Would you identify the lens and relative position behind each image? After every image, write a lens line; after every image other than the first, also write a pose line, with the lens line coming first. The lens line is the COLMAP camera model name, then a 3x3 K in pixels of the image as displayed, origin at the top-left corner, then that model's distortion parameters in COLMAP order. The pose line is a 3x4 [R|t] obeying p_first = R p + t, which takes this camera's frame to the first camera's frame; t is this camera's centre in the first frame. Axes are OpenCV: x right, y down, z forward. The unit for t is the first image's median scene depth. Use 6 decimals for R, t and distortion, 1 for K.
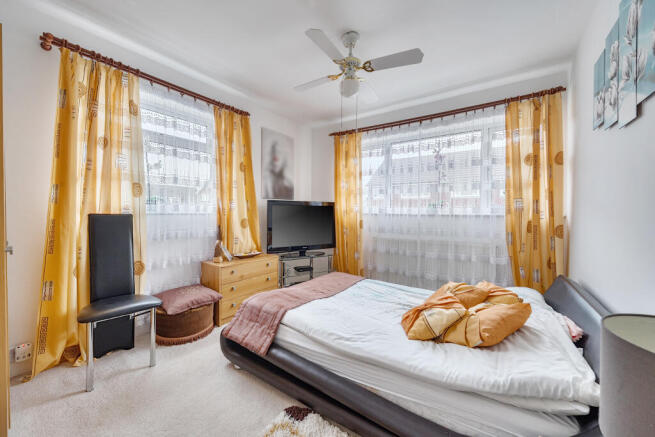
lens RADIAL K [[255.5, 0, 331.0], [0, 255.5, 216.5], [0, 0, 1]] dist [-0.004058, -0.000244]
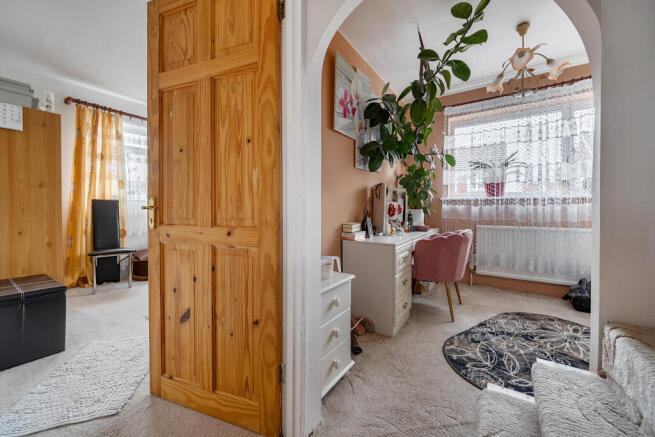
lens RADIAL K [[255.5, 0, 324.8], [0, 255.5, 215.3], [0, 0, 1]] dist [-0.004058, -0.000244]
pose [[0.999921, 0.004937, 0.011554, 0.562041], [-0.005070, 0.999921, 0.011498, 0.068773], [-0.011496, -0.011556, 0.999867, -0.695741]]
